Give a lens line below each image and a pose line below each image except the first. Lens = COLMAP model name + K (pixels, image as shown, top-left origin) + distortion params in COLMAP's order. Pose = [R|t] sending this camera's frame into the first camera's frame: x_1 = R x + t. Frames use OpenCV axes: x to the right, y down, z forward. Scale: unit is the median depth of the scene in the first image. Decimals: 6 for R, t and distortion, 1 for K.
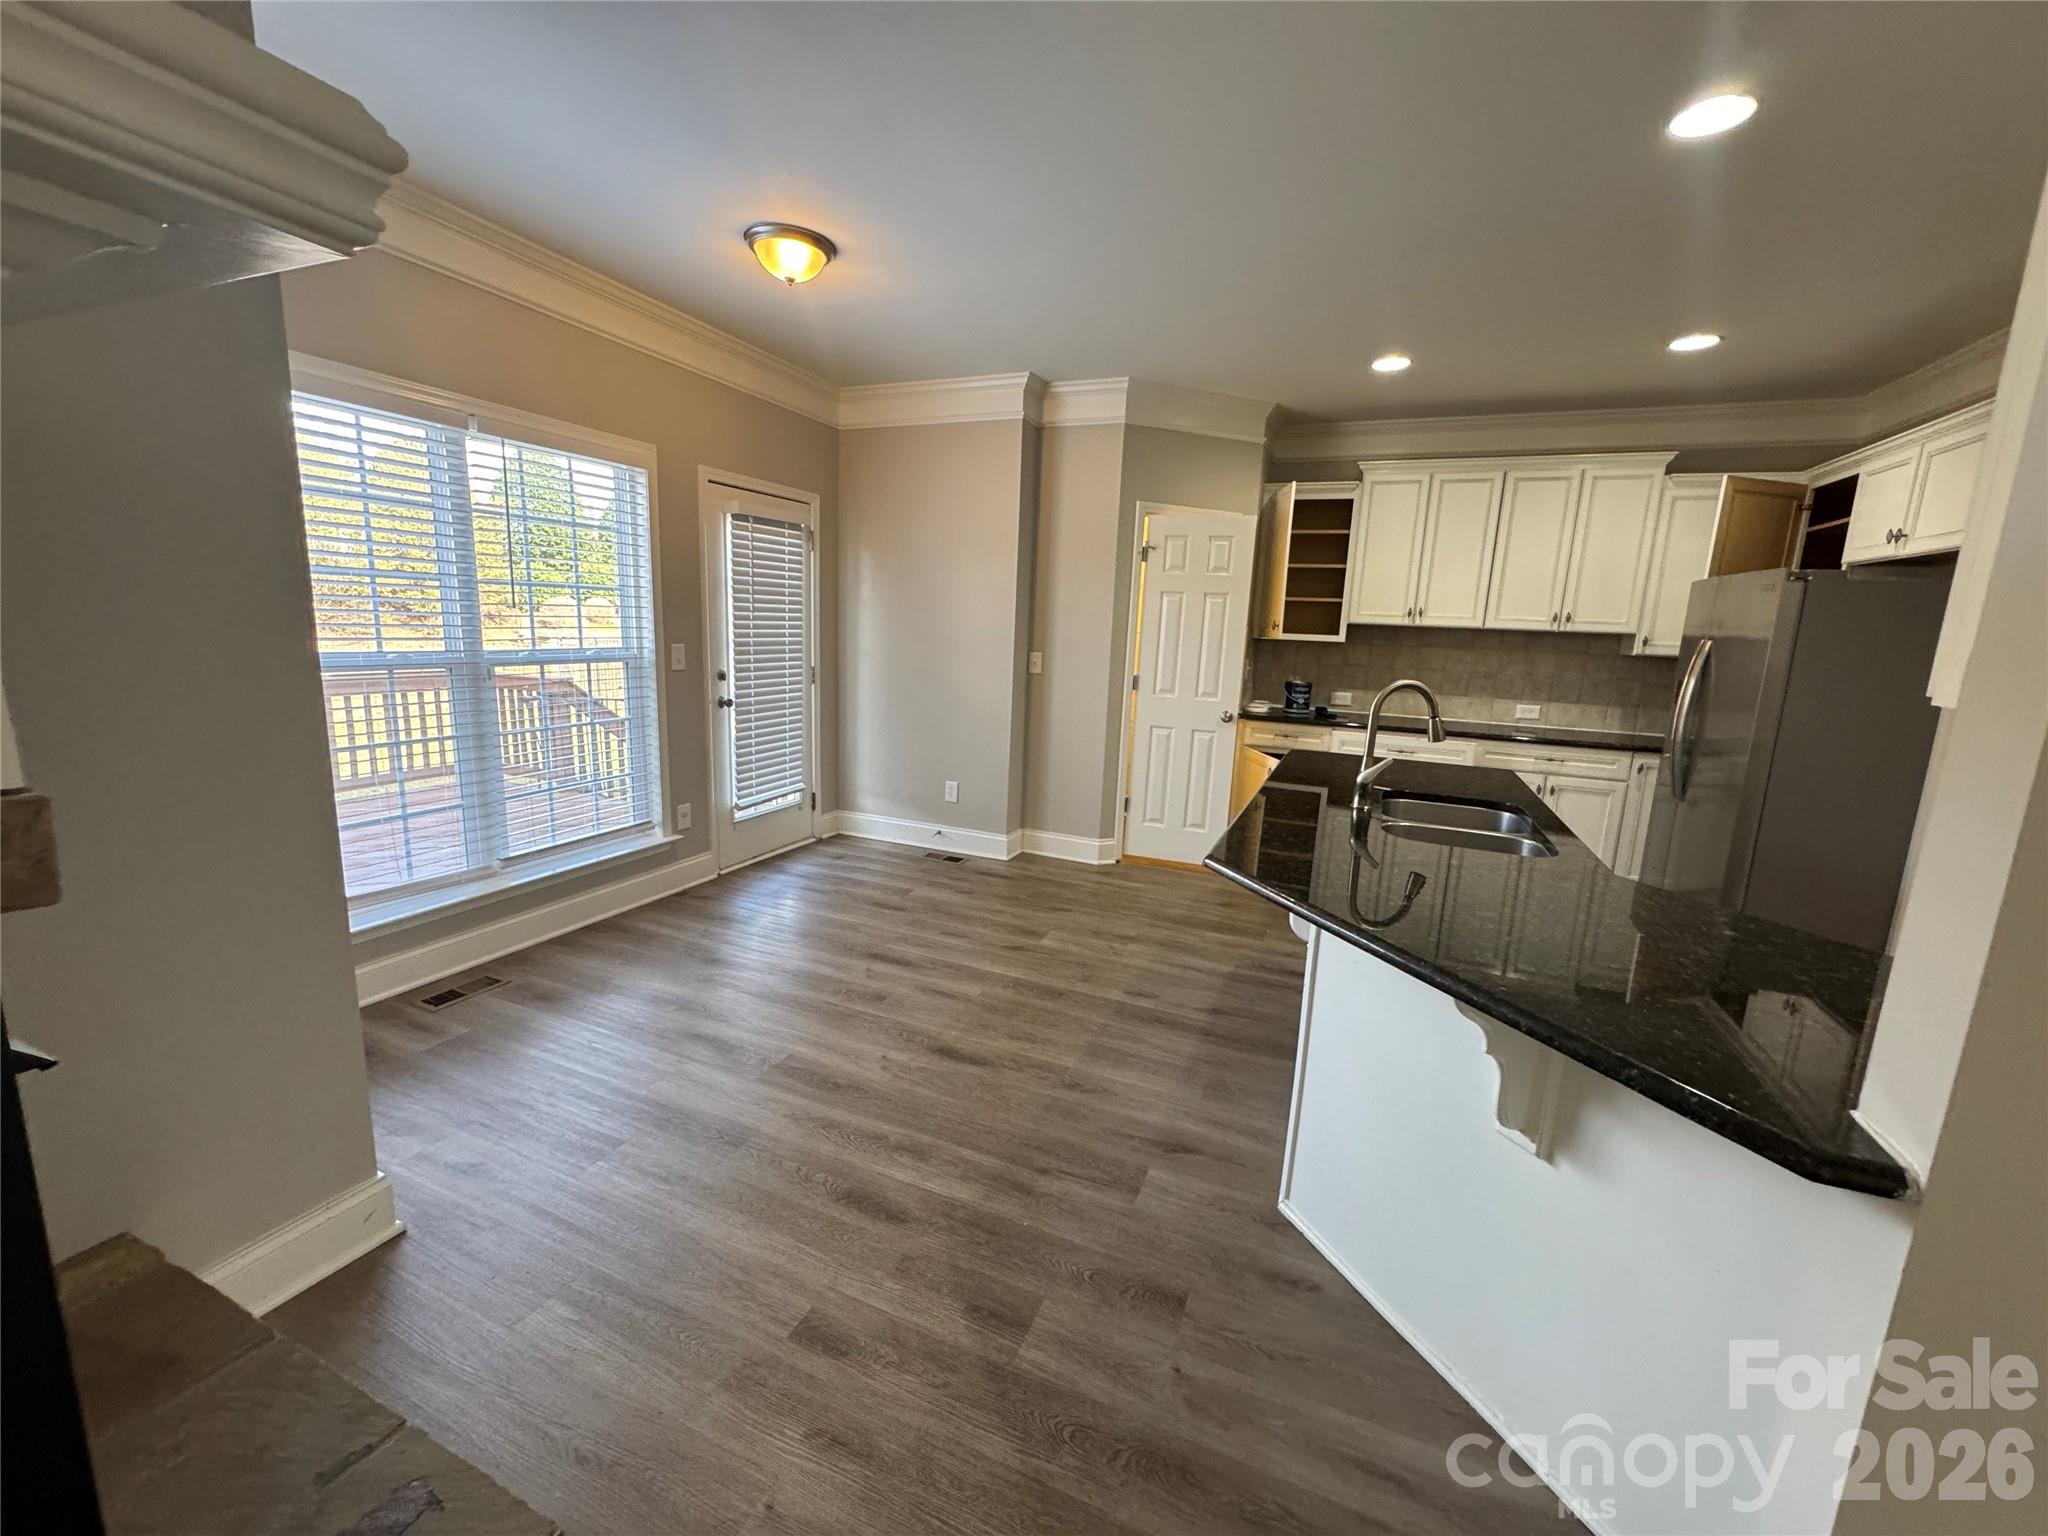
lens RADIAL K [[813.3, 0, 1009.6], [0, 813.3, 765.5], [0, 0, 1]] dist [-0.005436, -0.000492]
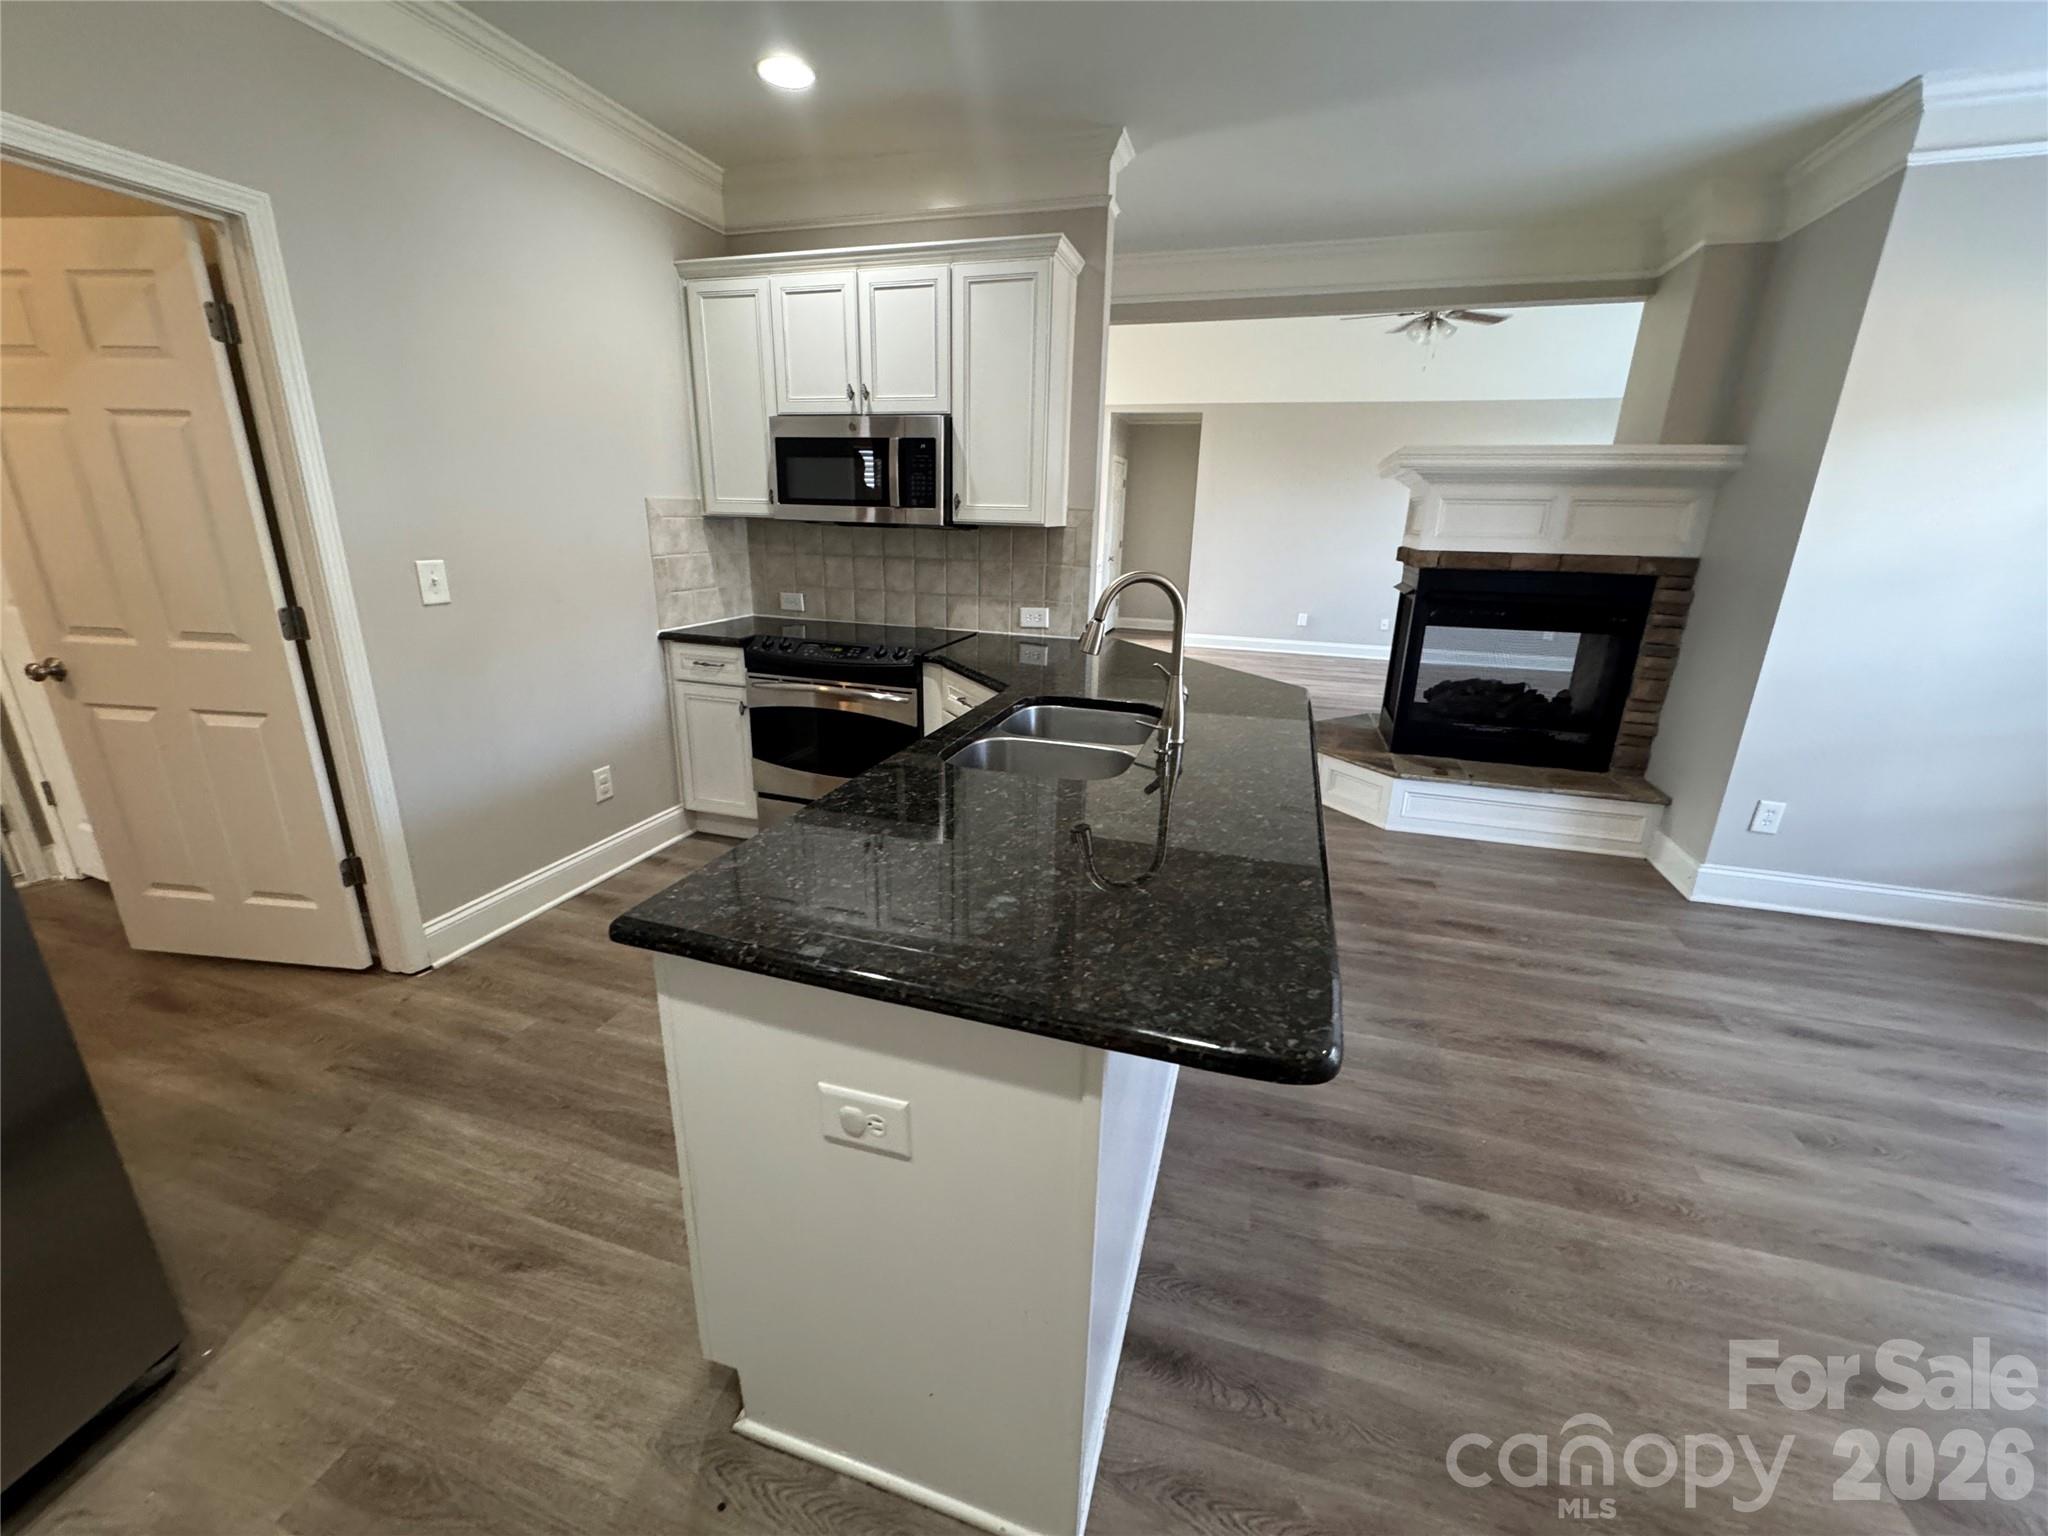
lens RADIAL K [[813.3, 0, 1009.6], [0, 813.3, 765.5], [0, 0, 1]] dist [-0.005436, -0.000492]
pose [[-0.992975, -0.033334, -0.113531, 0.403603], [-0.081509, 0.888232, 0.452106, -0.157302], [0.085771, 0.458184, -0.884710, 1.003213]]
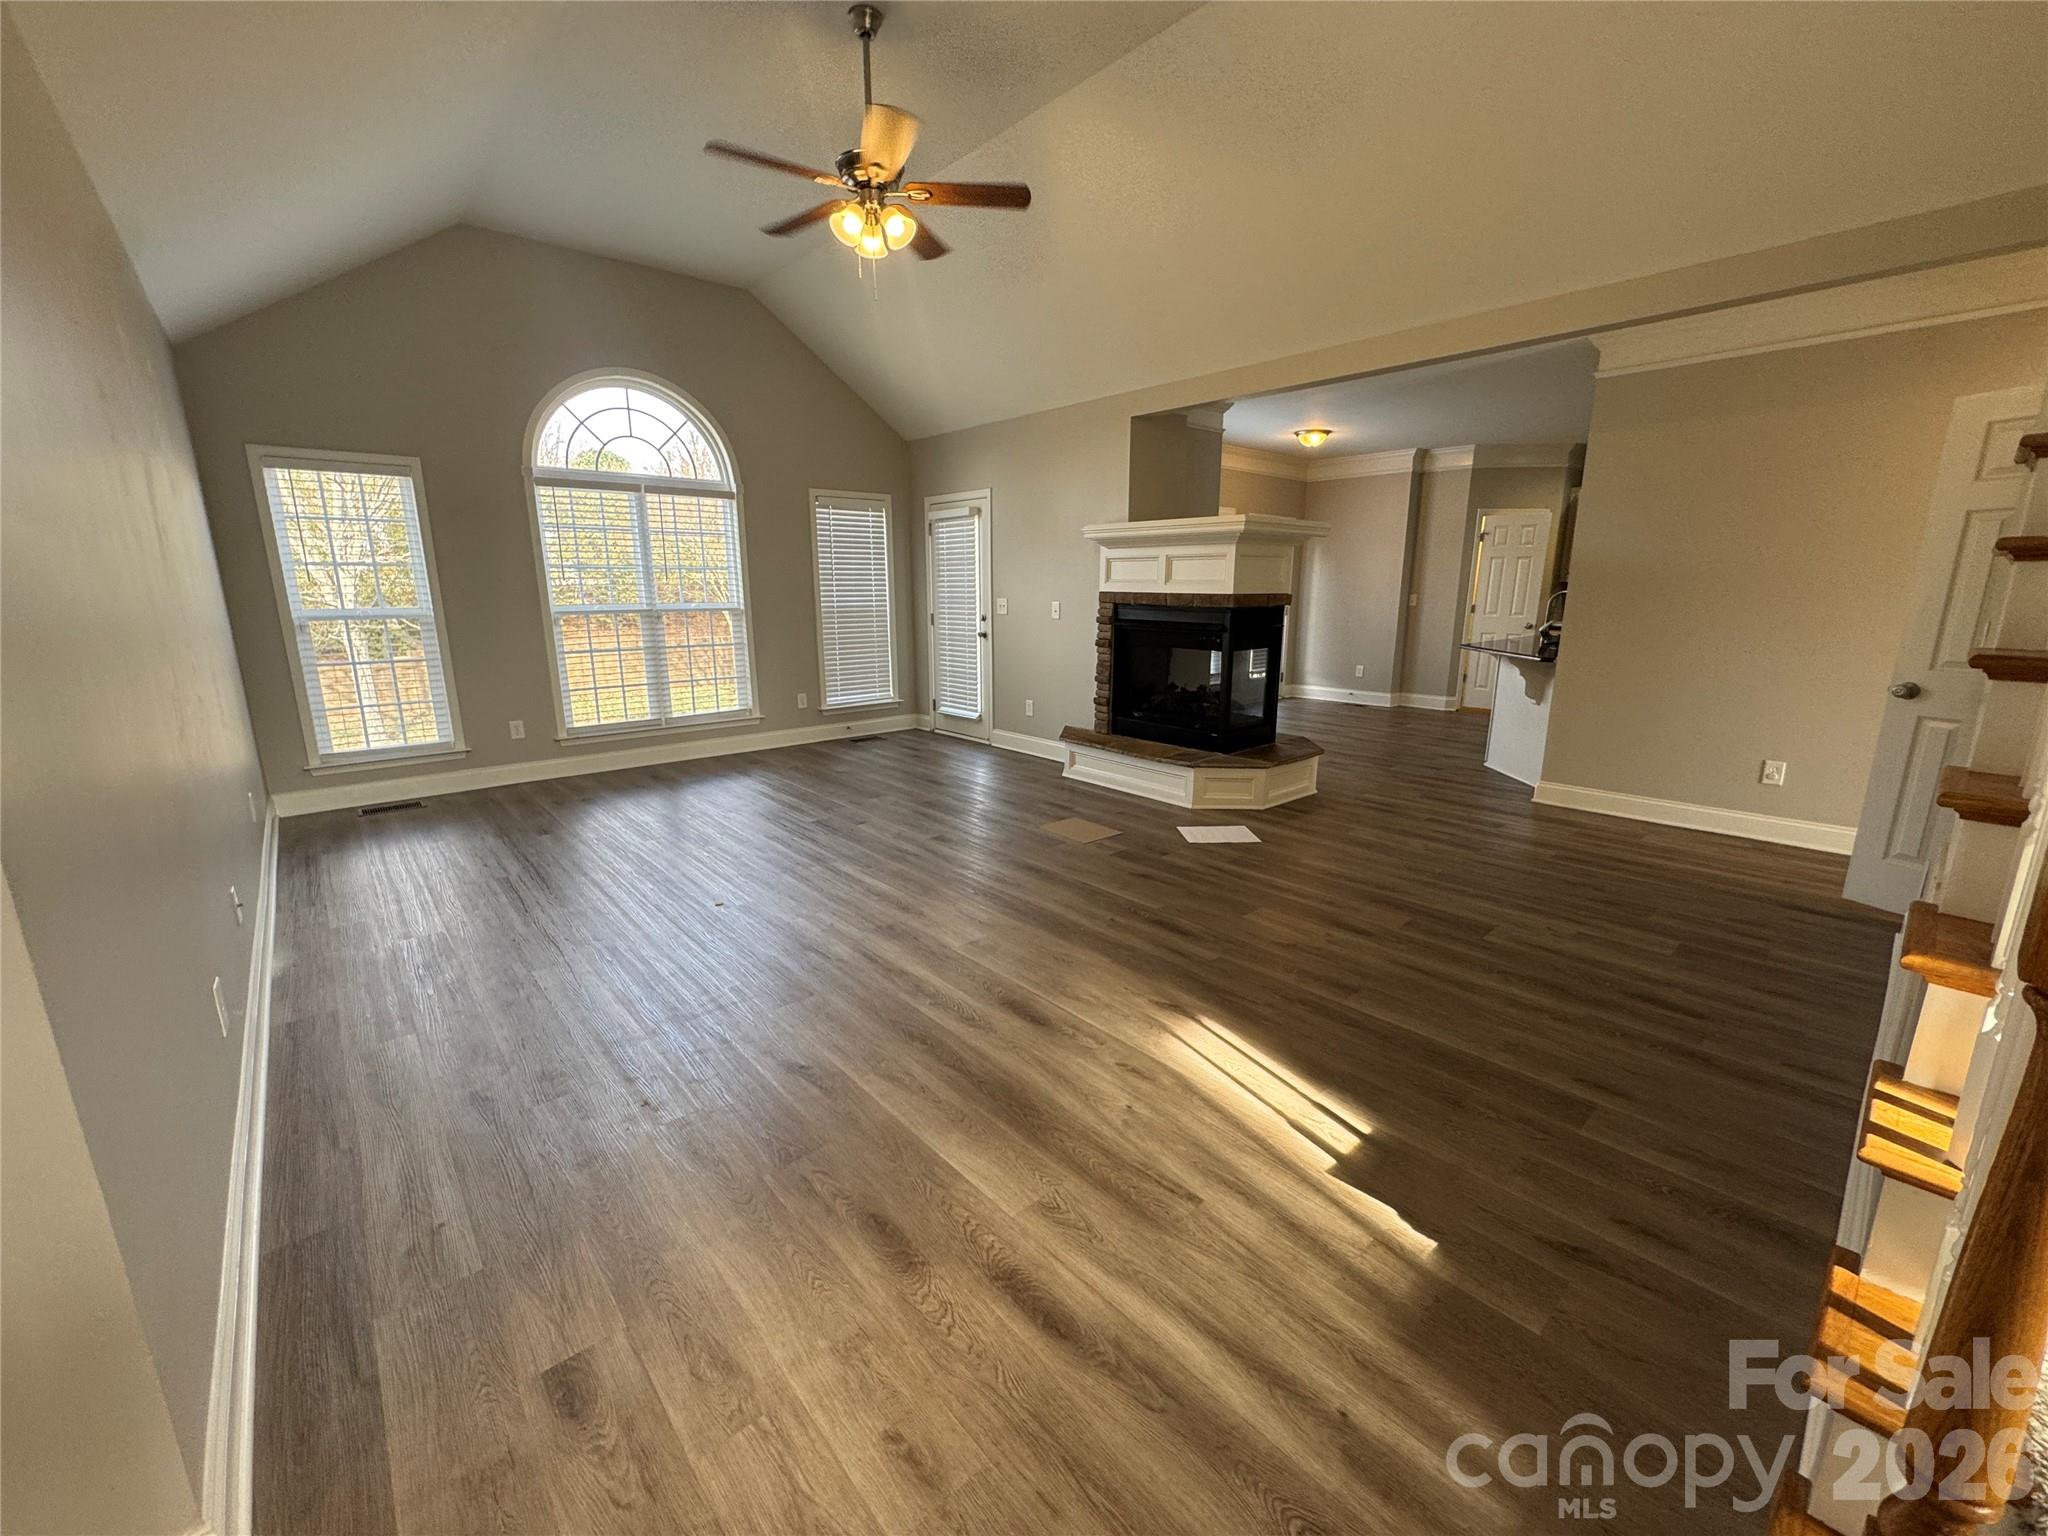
lens RADIAL K [[805.5, 0, 1025.3], [0, 805.5, 771.9], [0, 0, 1]] dist [-0.000632, -0.005761]
pose [[0.911597, 0.051148, -0.407891, -0.006006], [-0.032231, 0.998068, 0.053123, 0.222587], [0.409820, -0.035280, 0.911484, -1.193963]]
